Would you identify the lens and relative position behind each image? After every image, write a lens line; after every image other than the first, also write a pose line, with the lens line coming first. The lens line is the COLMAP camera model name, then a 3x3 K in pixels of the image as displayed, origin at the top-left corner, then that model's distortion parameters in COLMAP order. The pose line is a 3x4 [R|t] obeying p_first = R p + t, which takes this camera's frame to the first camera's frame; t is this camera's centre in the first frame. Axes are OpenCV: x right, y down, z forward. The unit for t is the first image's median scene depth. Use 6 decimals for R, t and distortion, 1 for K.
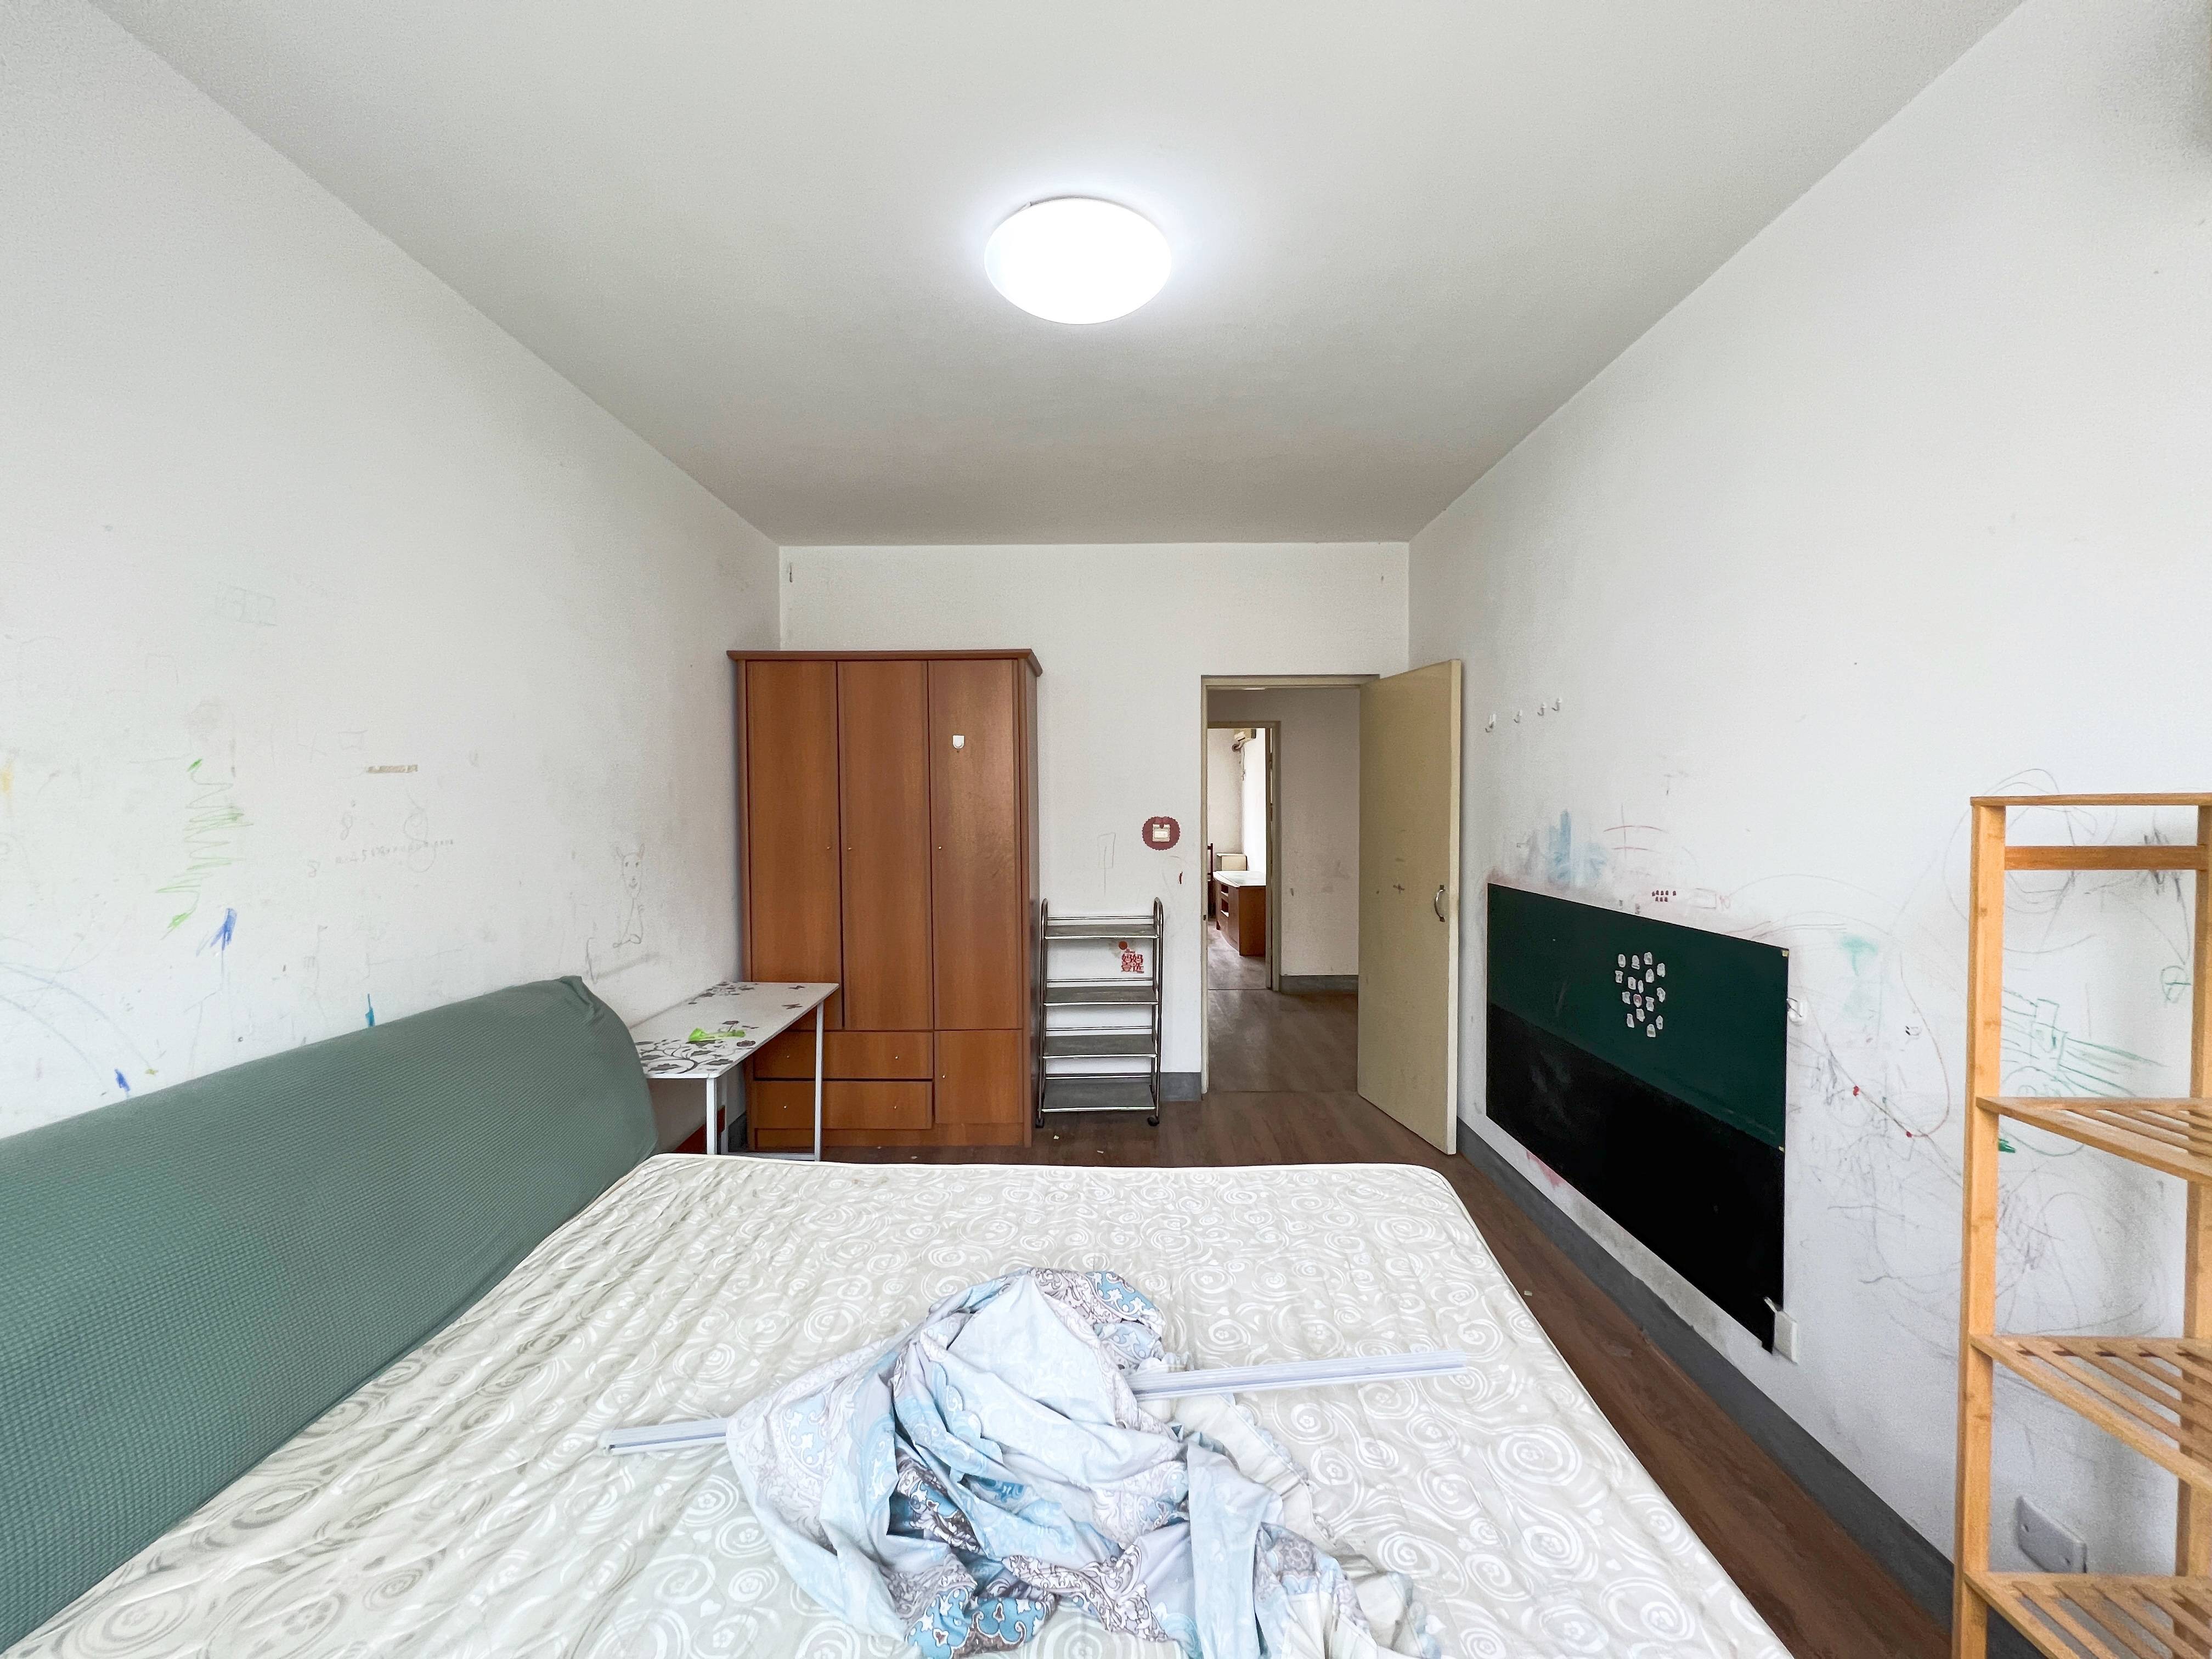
lens RADIAL K [[874.4, 0, 1106.0], [0, 874.4, 829.5], [0, 0, 1]] dist [-0.000114, 0.000007]
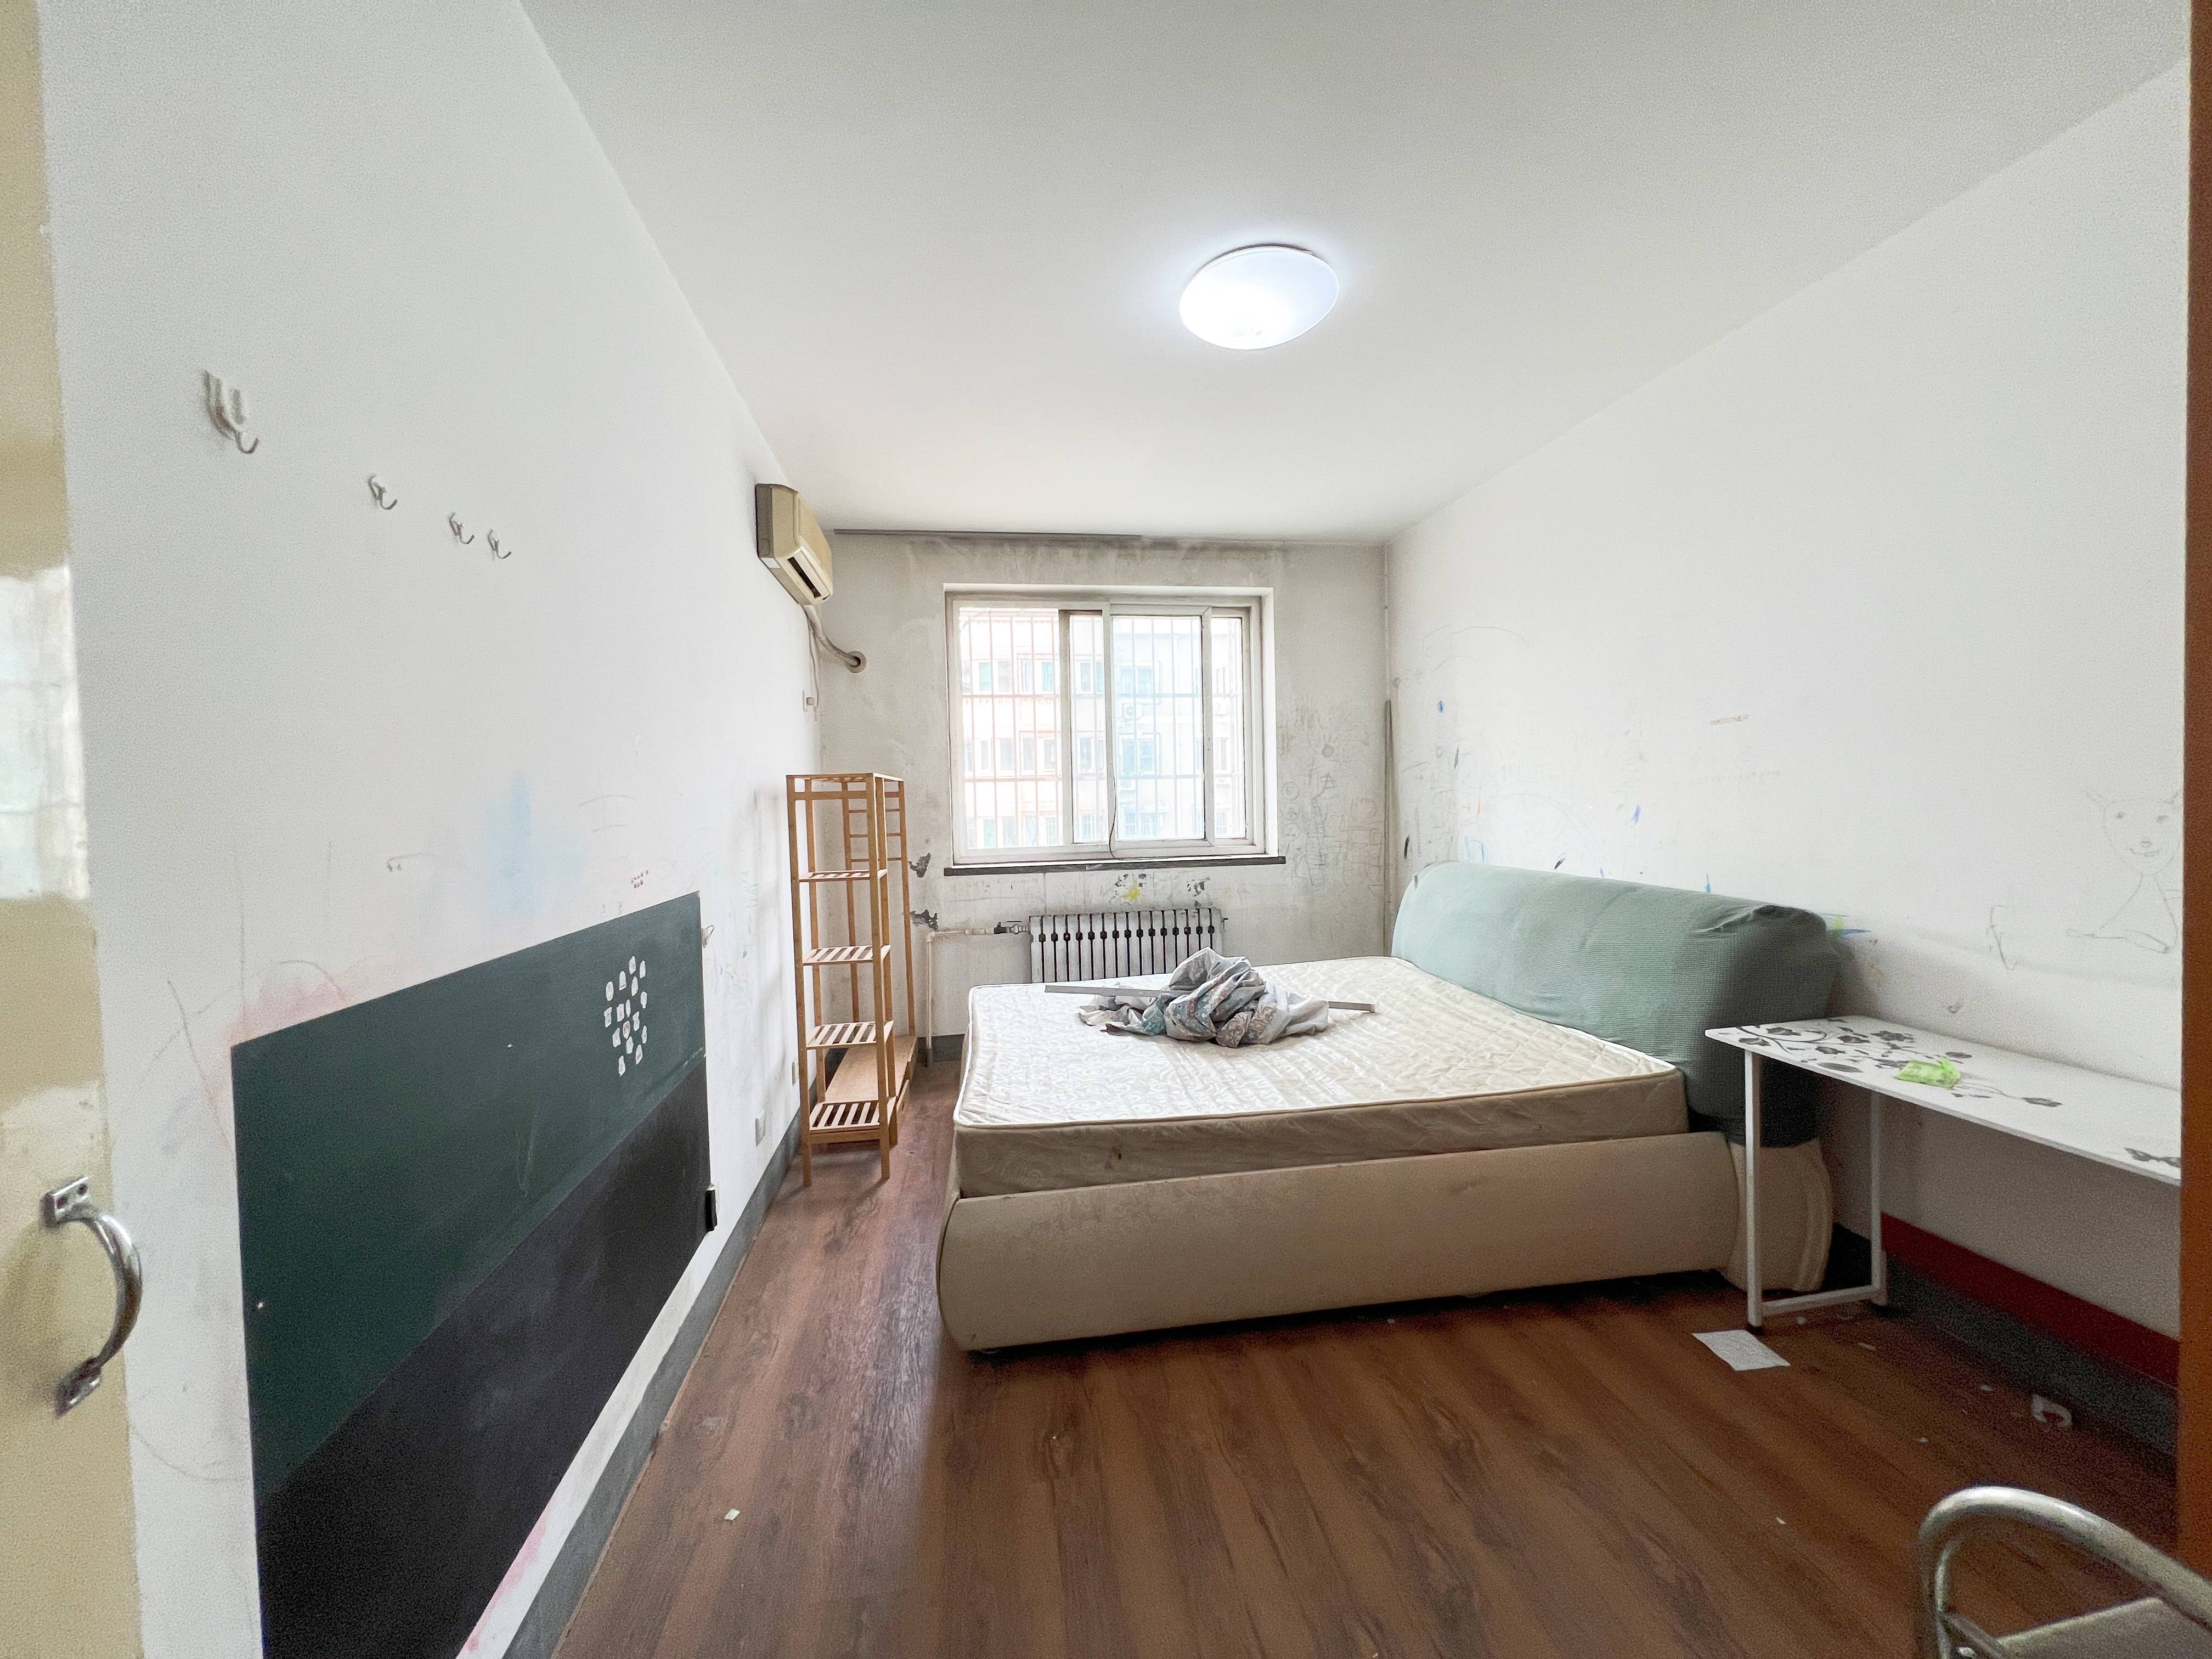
lens RADIAL K [[900.5, 0, 1106.0], [0, 900.5, 829.5], [0, 0, 1]] dist [-0.000178, -0.000017]
pose [[-0.988975, 0.035246, -0.143830, 0.349206], [0.025503, 0.997288, 0.069031, -0.017563], [0.145873, 0.064602, -0.987192, 2.030150]]
